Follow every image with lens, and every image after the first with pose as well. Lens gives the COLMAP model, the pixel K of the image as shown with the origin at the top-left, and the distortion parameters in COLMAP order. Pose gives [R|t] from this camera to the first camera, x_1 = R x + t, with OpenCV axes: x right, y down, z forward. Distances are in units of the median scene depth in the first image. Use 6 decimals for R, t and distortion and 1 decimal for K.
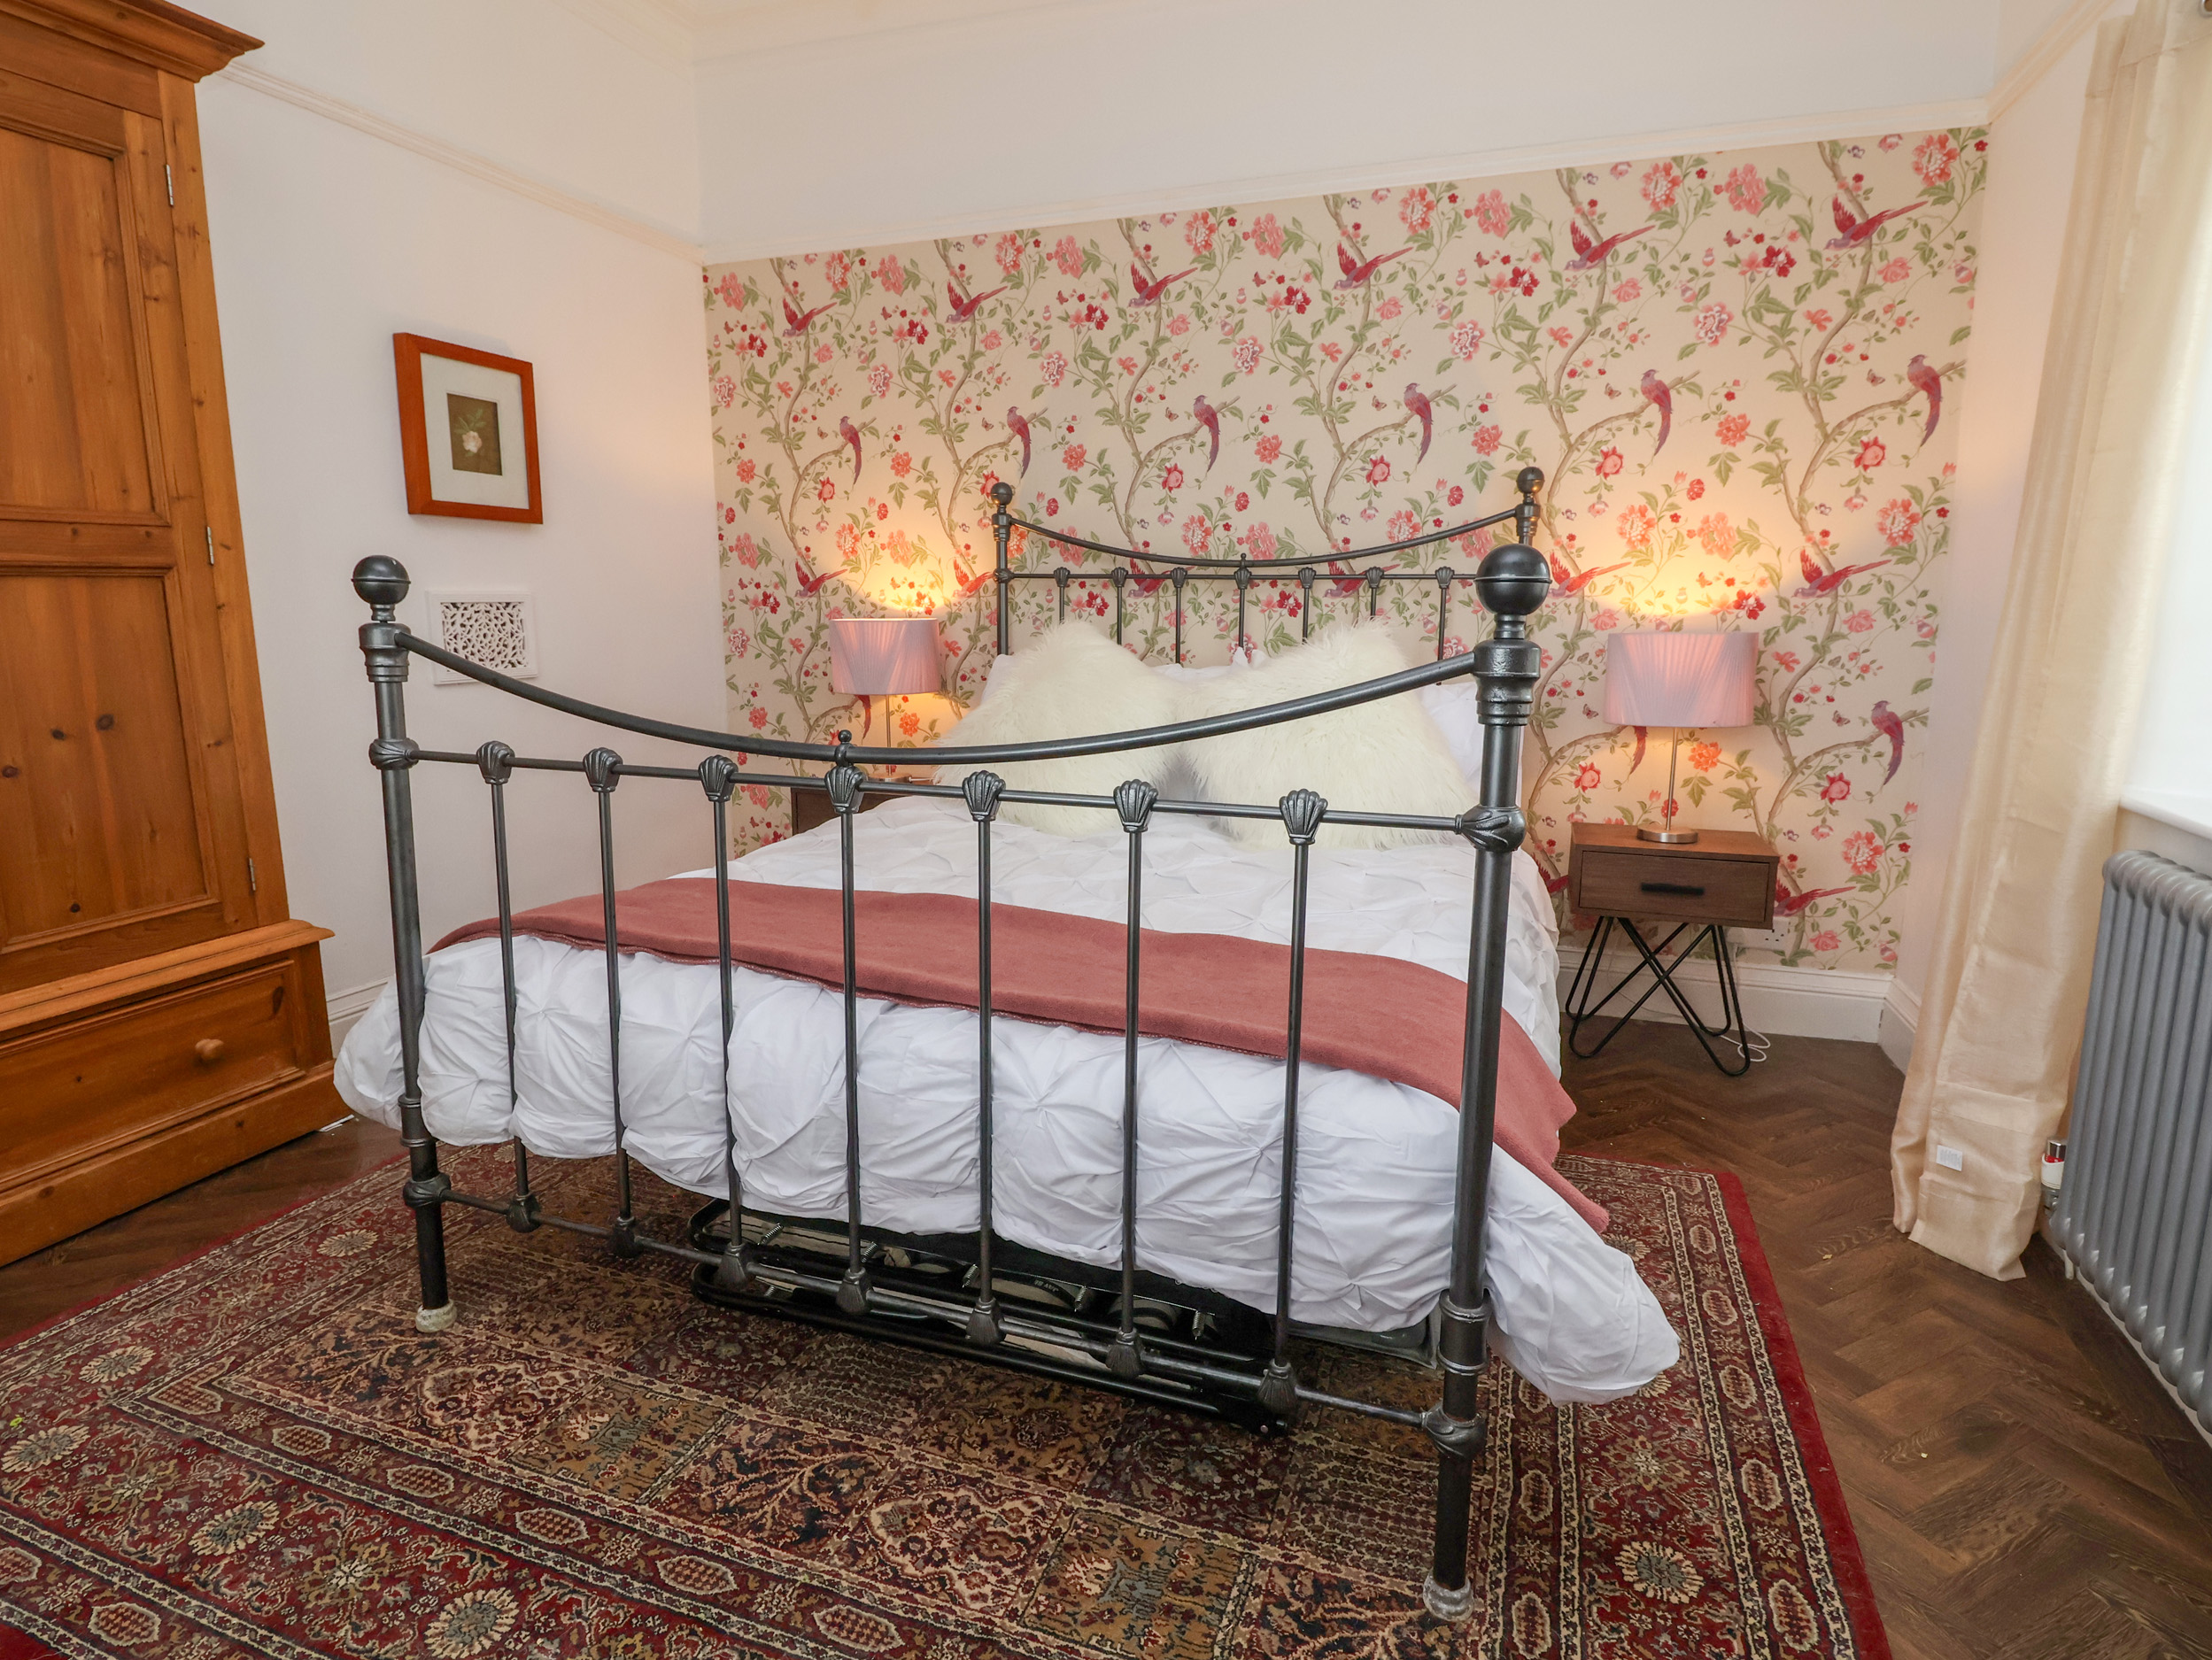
lens RADIAL K [[1204.1, 0, 1090.2], [0, 1204.1, 818.0], [0, 0, 1]] dist [0.002216, -0.013471]
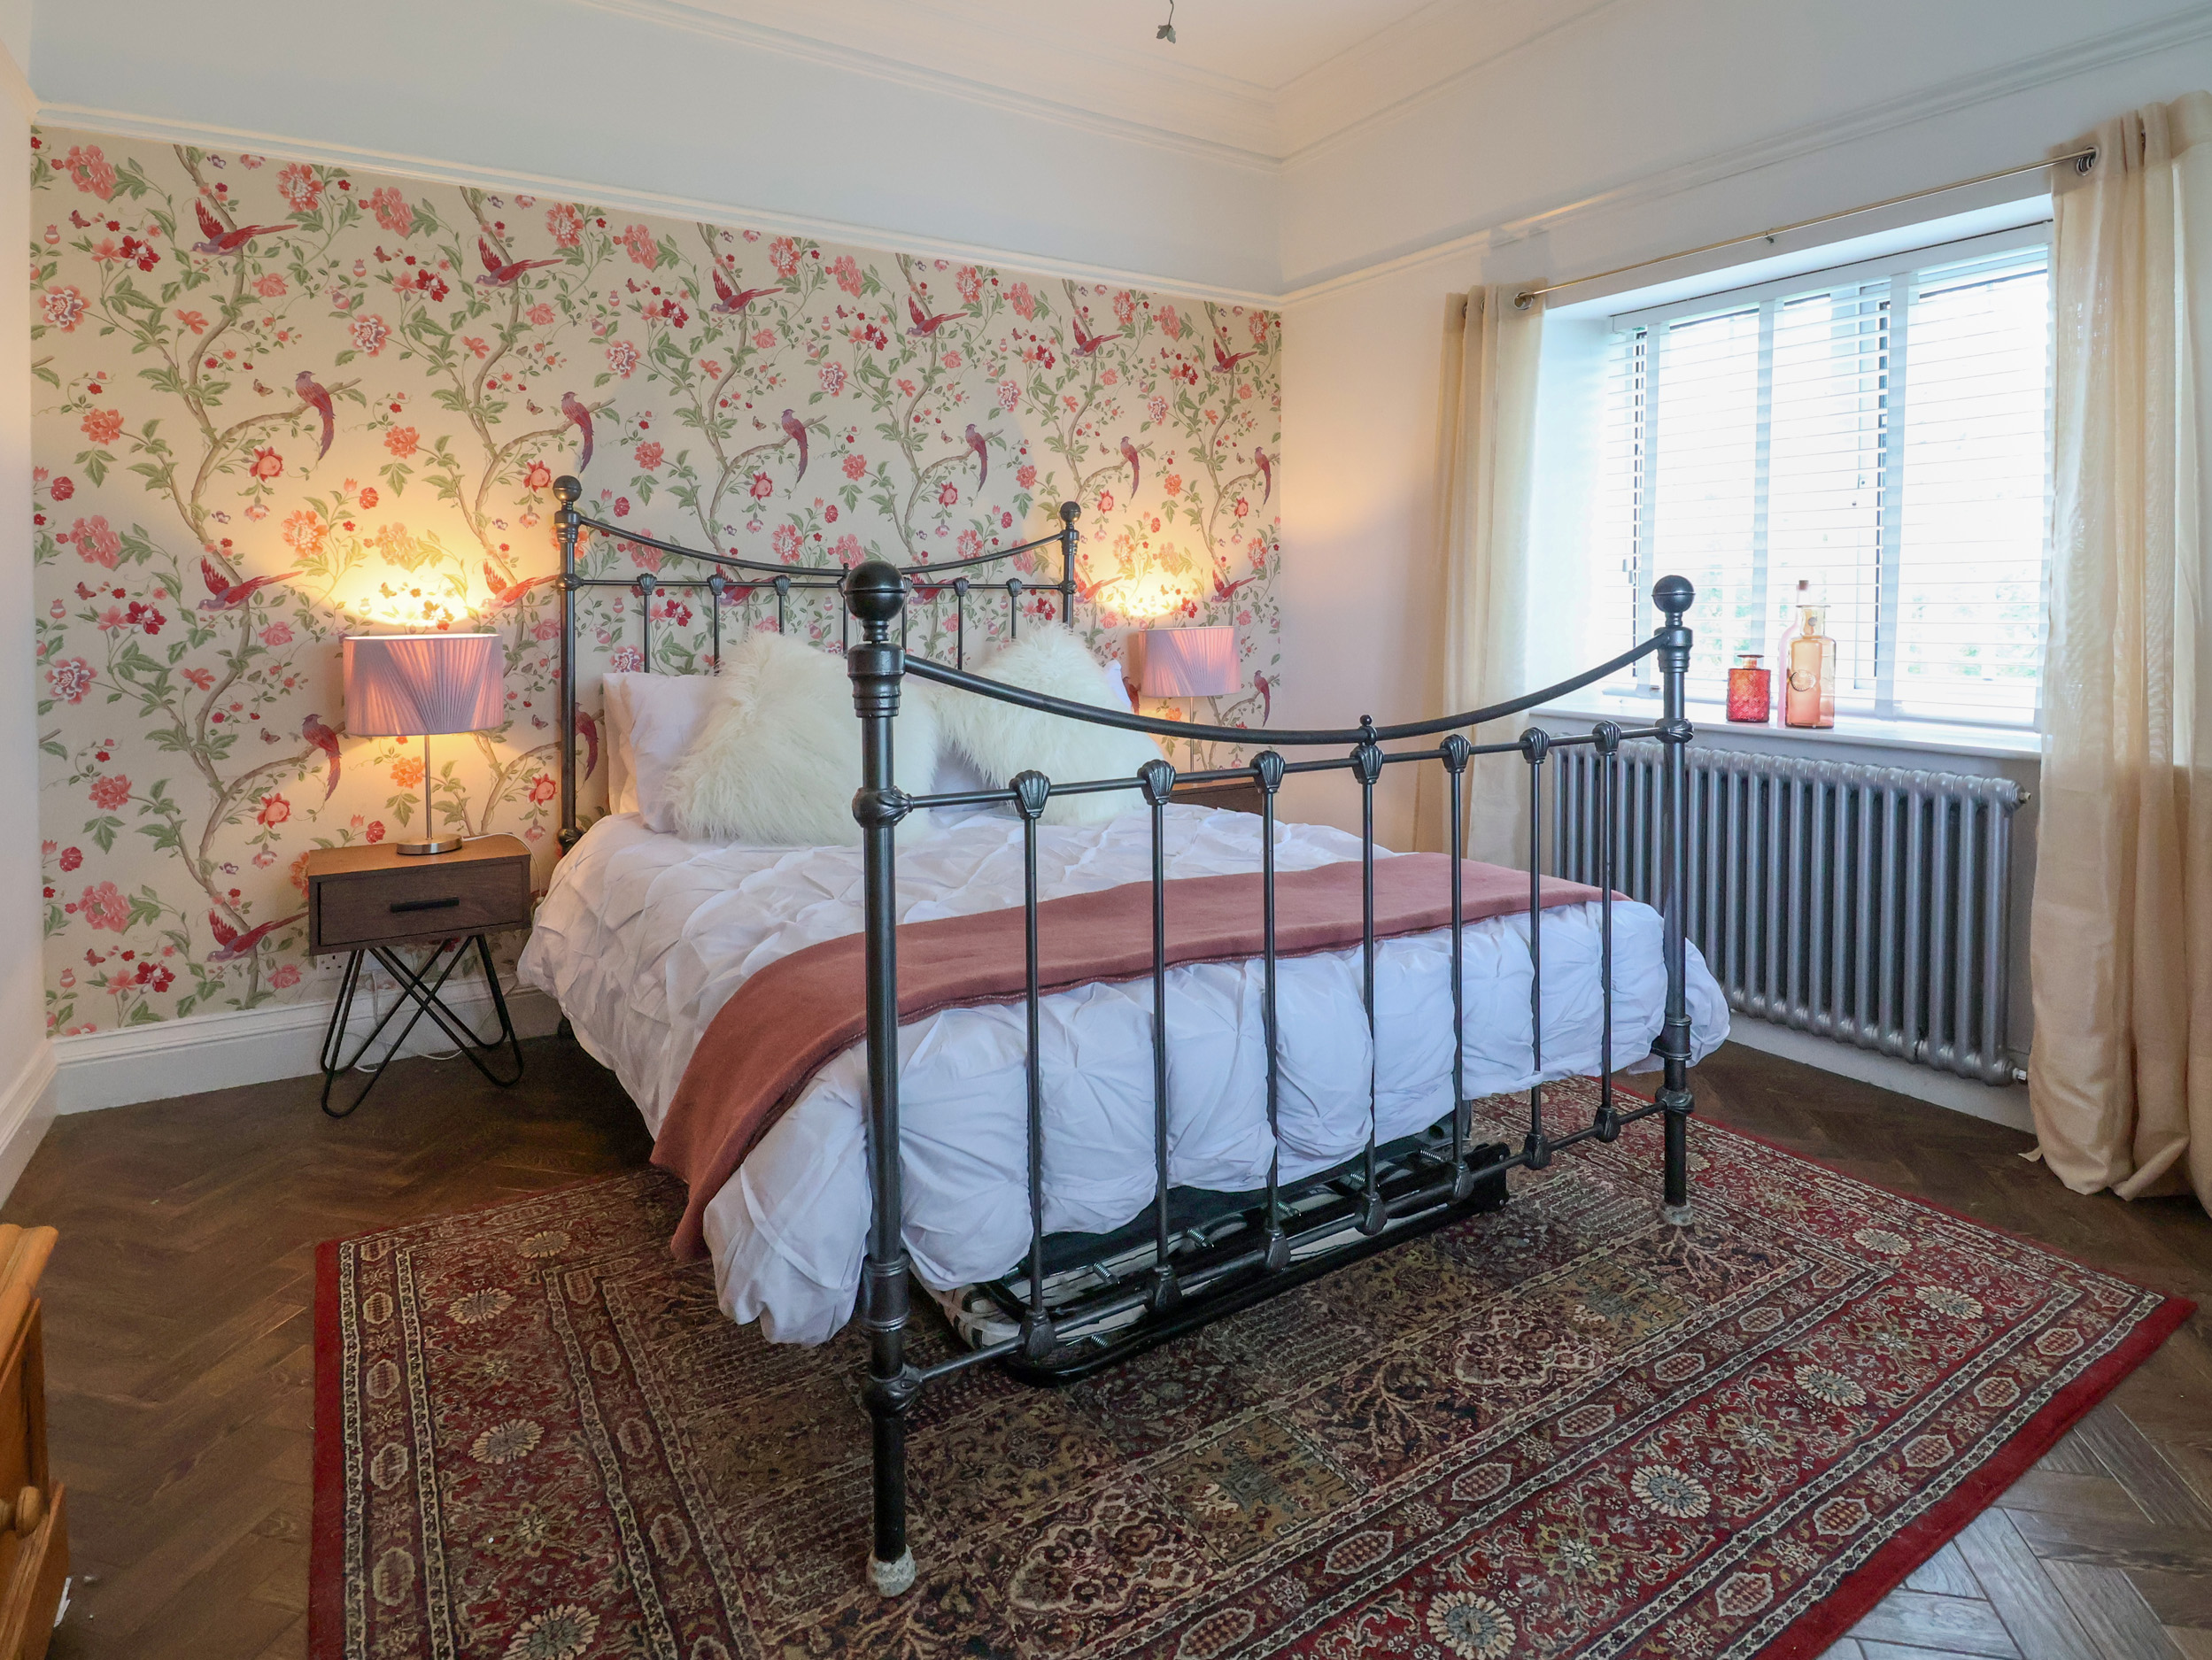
lens RADIAL K [[1215.5, 0, 1102.2], [0, 1215.5, 678.0], [0, 0, 1]] dist [-0.009645, -0.015996]
pose [[0.607936, -0.053051, 0.792212, -0.617297], [0.149525, 0.987562, -0.048611, -0.041442], [-0.779779, 0.148008, 0.608307, 0.223552]]
